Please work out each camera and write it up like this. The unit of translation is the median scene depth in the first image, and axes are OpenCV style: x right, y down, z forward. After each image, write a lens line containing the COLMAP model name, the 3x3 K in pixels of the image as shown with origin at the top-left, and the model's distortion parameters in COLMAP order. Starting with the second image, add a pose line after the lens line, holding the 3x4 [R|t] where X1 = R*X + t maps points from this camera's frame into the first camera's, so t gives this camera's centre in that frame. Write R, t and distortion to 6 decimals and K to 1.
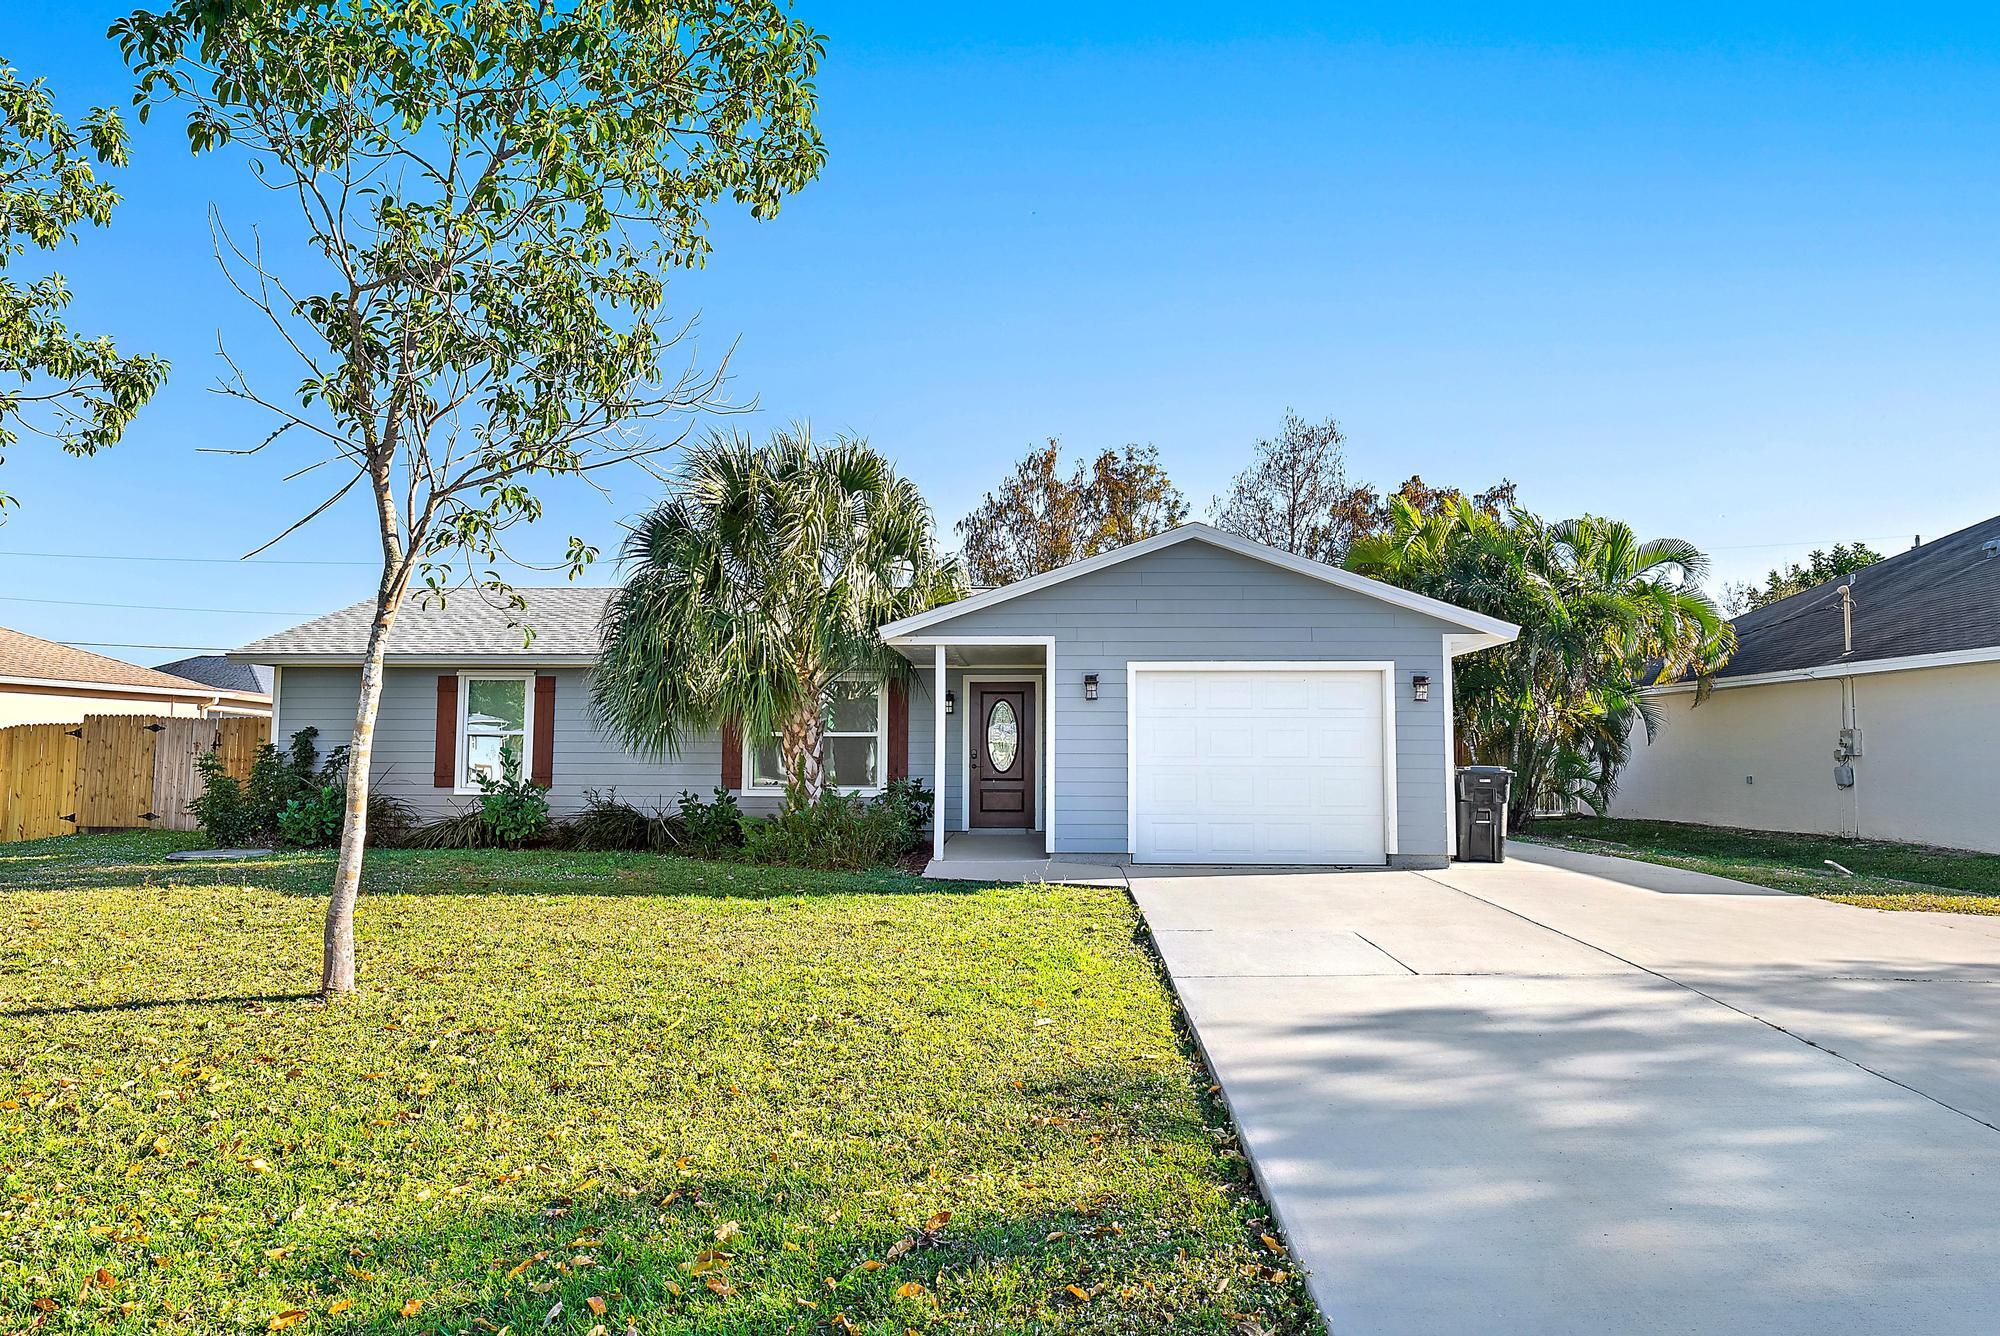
lens RADIAL K [[1256.8, 0, 1005.2], [0, 1256.8, 676.1], [0, 0, 1]] dist [-0.009864, 0.000269]
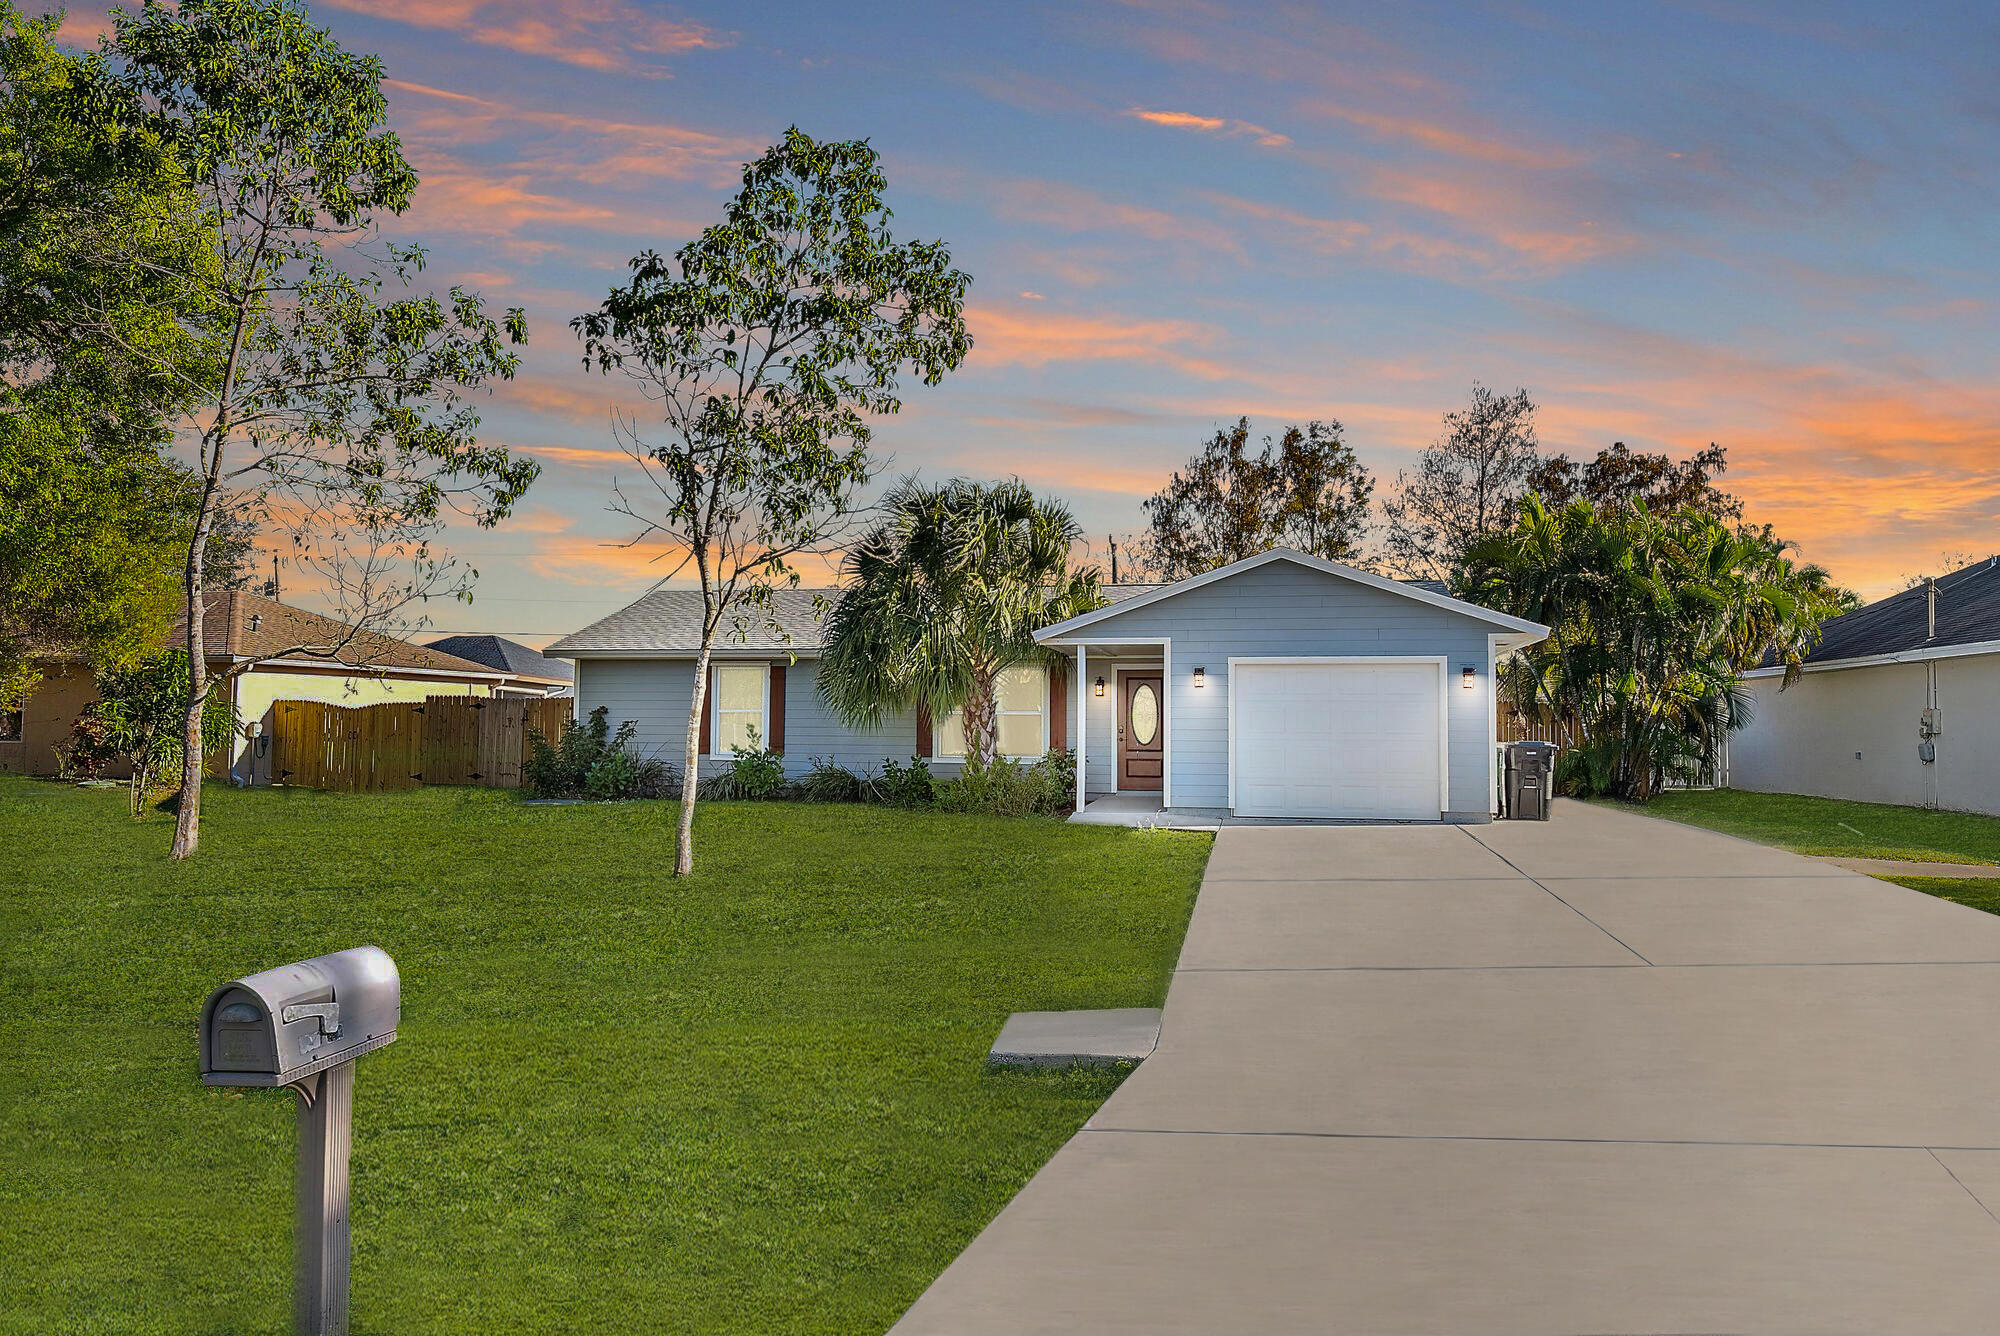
lens RADIAL K [[1387.1, 0, 1000.0], [0, 1387.1, 667.9], [0, 0, 1]] dist [0.000382, 0.001831]
pose [[0.985825, -0.004121, -0.167723, 0.086601], [0.007433, 0.999790, 0.019120, -0.023630], [0.167609, -0.020096, 0.985649, -0.338371]]
